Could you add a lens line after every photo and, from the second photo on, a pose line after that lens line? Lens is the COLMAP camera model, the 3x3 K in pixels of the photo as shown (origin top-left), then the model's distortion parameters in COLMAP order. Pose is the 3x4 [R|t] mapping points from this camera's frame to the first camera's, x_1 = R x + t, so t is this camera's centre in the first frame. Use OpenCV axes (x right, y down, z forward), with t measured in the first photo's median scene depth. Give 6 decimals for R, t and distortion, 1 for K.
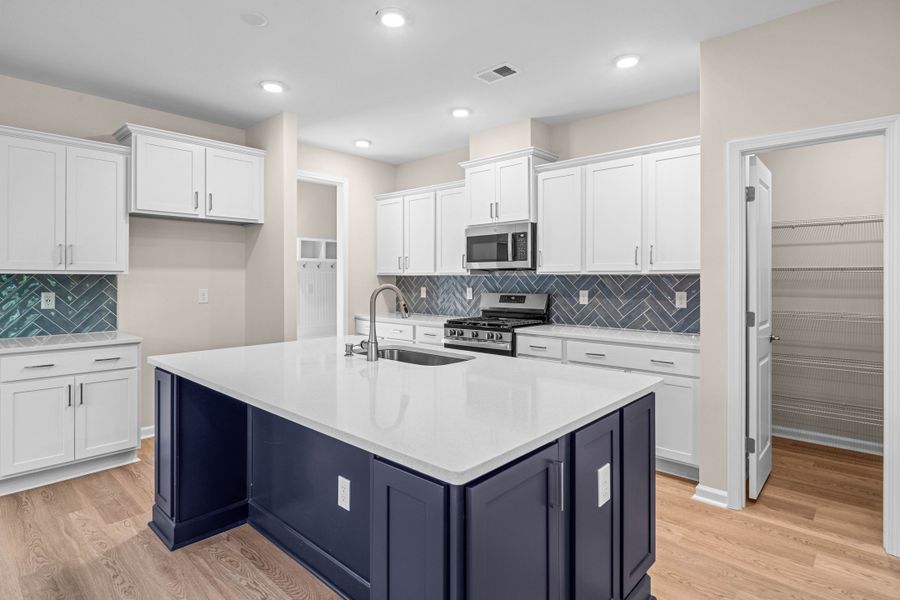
lens RADIAL K [[472.6, 0, 450.5], [0, 472.6, 280.0], [0, 0, 1]] dist [0.020516, -0.000043]
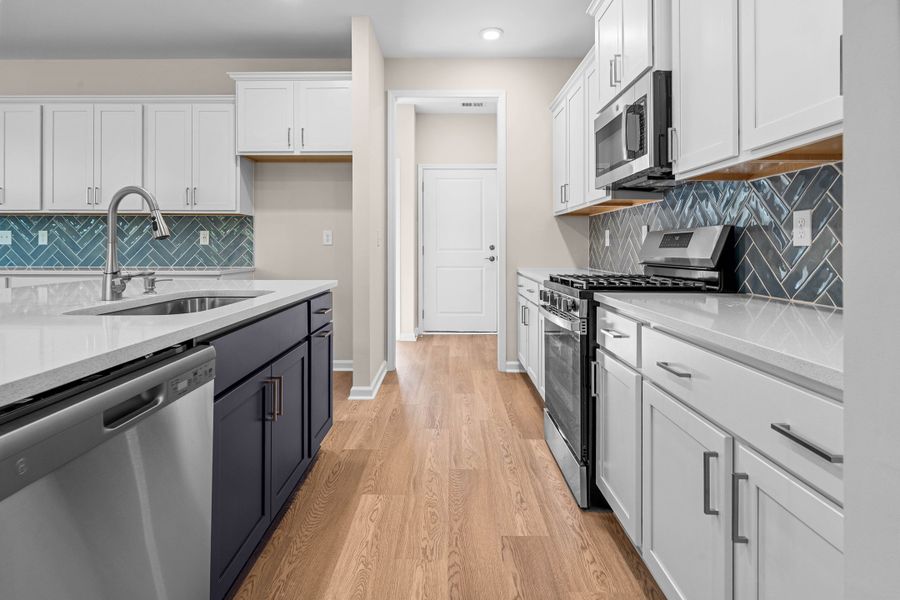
lens RADIAL K [[475.0, 0, 450.3], [0, 475.0, 242.8], [0, 0, 1]] dist [-0.000947, -0.000038]
pose [[0.681754, -0.004616, -0.731567, 0.398405], [-0.003171, 0.999952, -0.009264, 0.057237], [0.731575, 0.008635, 0.681707, 0.565708]]
